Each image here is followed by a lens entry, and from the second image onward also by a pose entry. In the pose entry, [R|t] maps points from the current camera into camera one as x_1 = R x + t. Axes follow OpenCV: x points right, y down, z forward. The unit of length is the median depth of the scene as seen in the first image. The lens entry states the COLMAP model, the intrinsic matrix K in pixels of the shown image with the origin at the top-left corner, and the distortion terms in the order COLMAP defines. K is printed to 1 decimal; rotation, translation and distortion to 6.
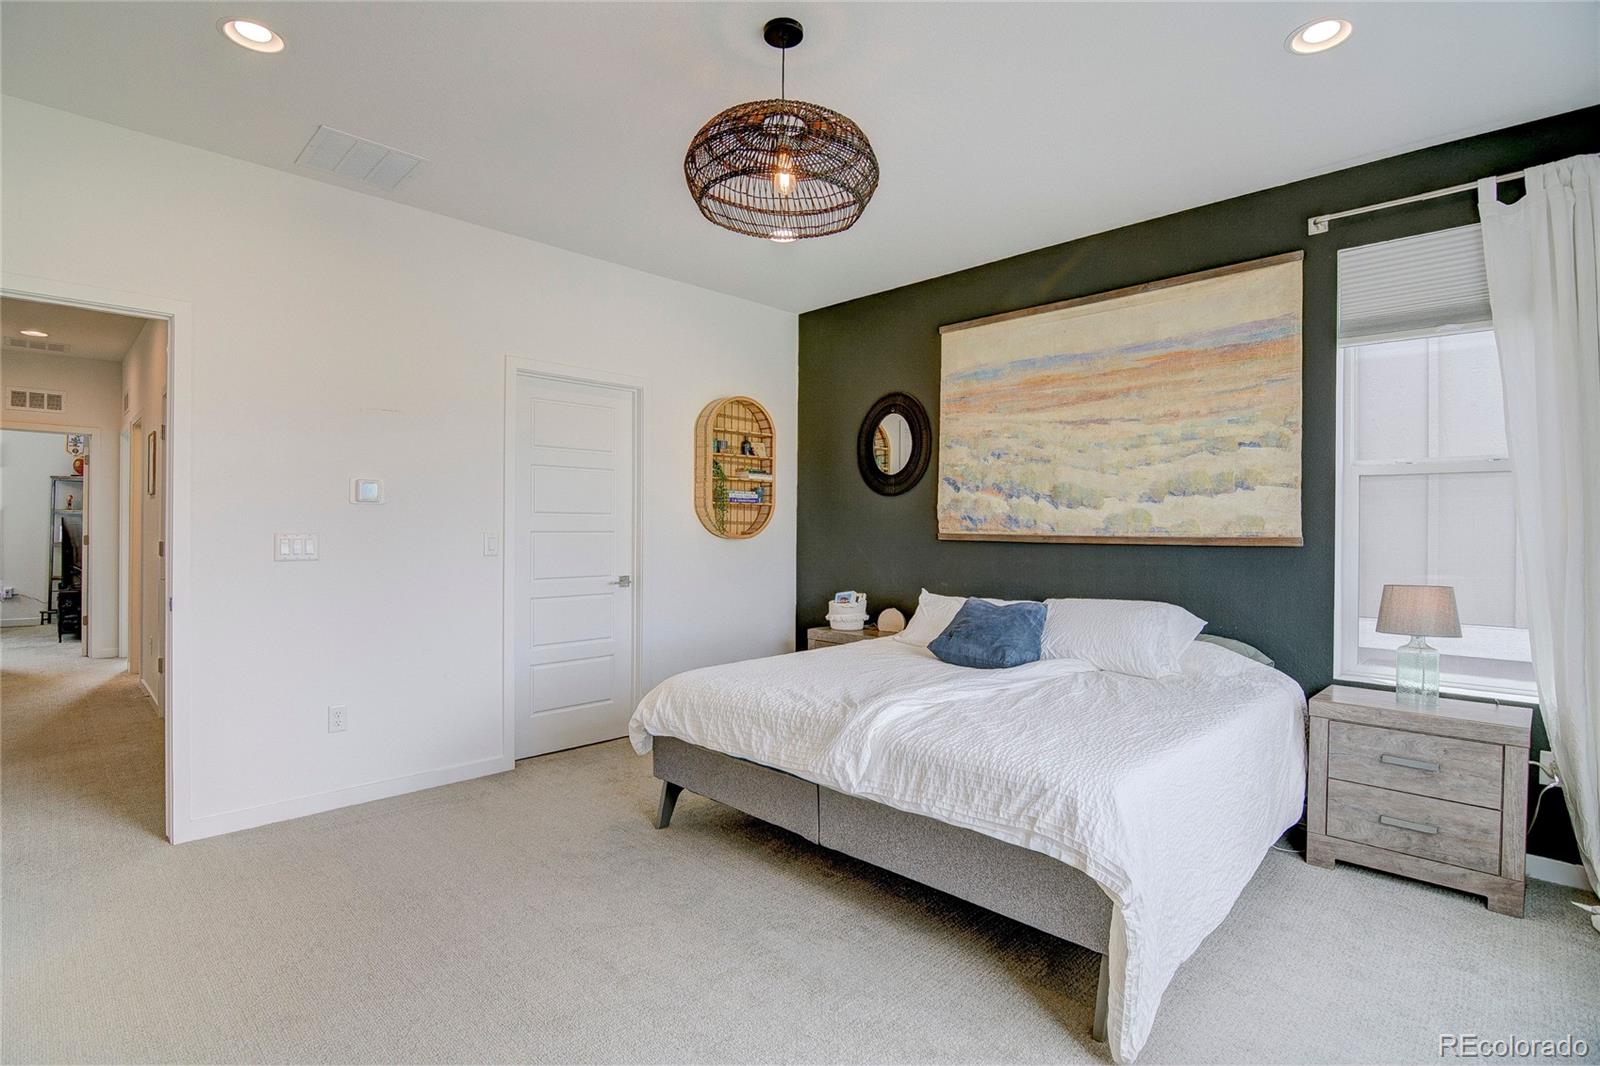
lens RADIAL K [[770.5, 0, 790.3], [0, 770.5, 535.4], [0, 0, 1]] dist [-0.015731, -0.001803]
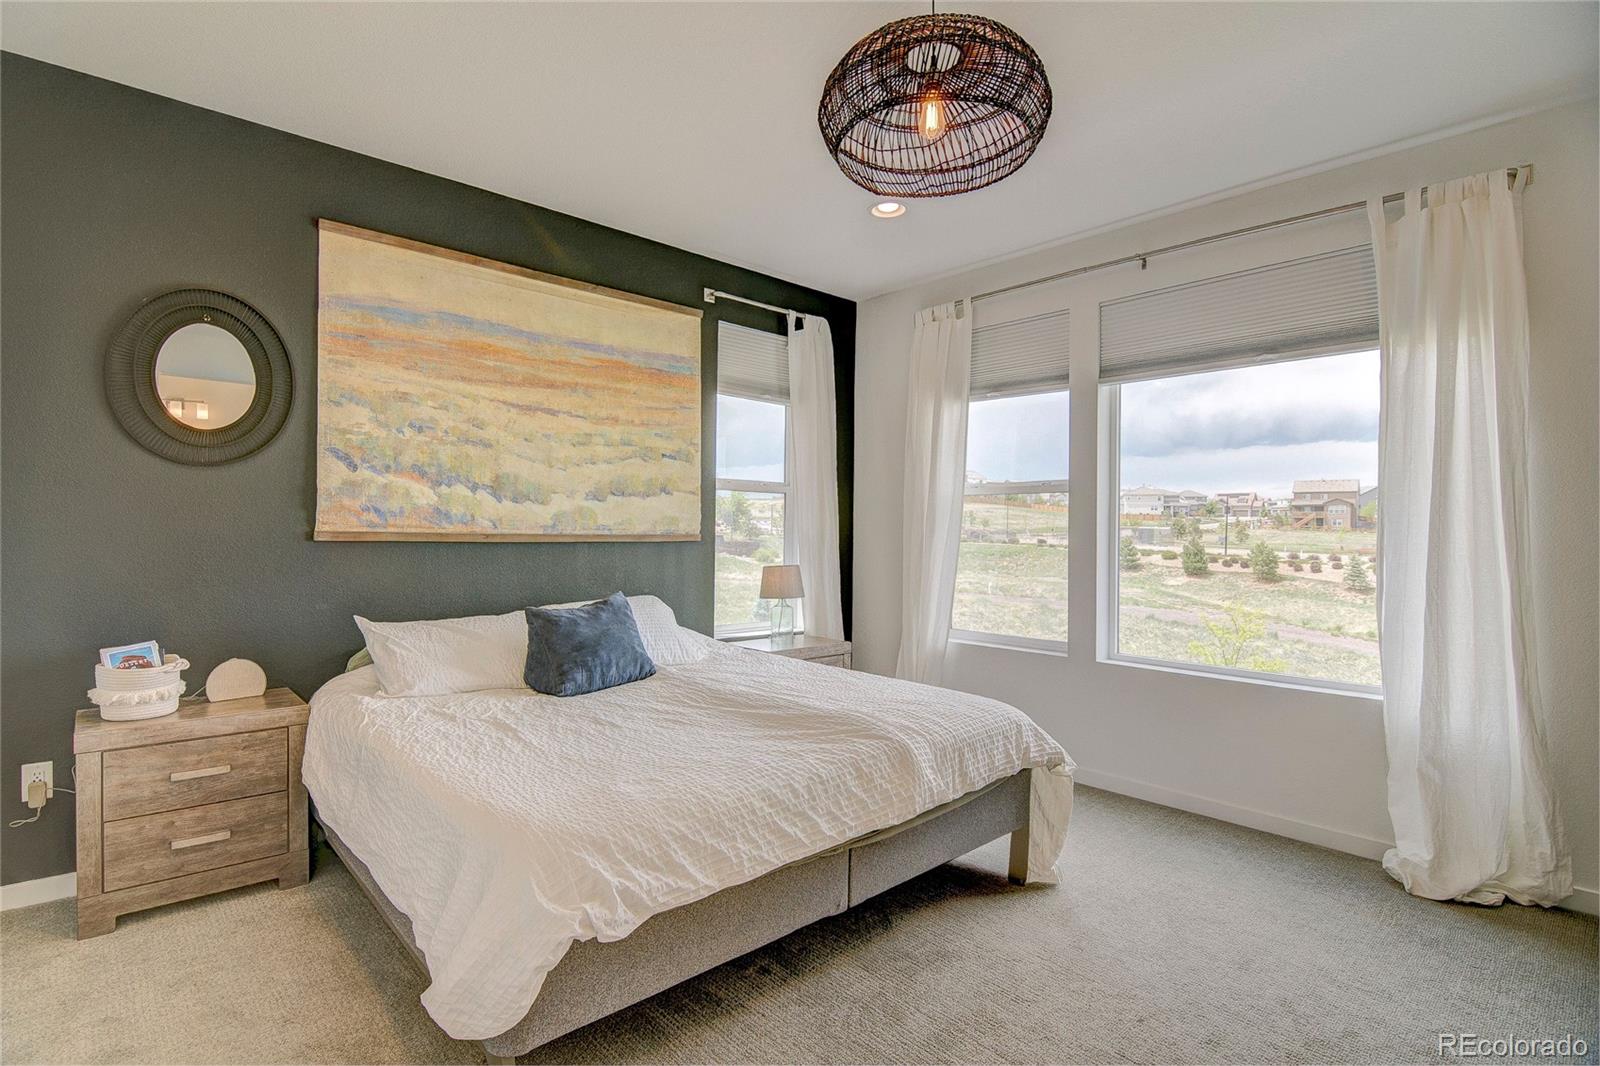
lens RADIAL K [[770.5, 0, 797.2], [0, 770.5, 528.1], [0, 0, 1]] dist [-0.015731, -0.001803]
pose [[0.047202, -0.004419, 0.998876, -0.503294], [-0.006127, 0.999970, 0.004713, -0.012371], [-0.998867, -0.006343, 0.047173, 0.636035]]
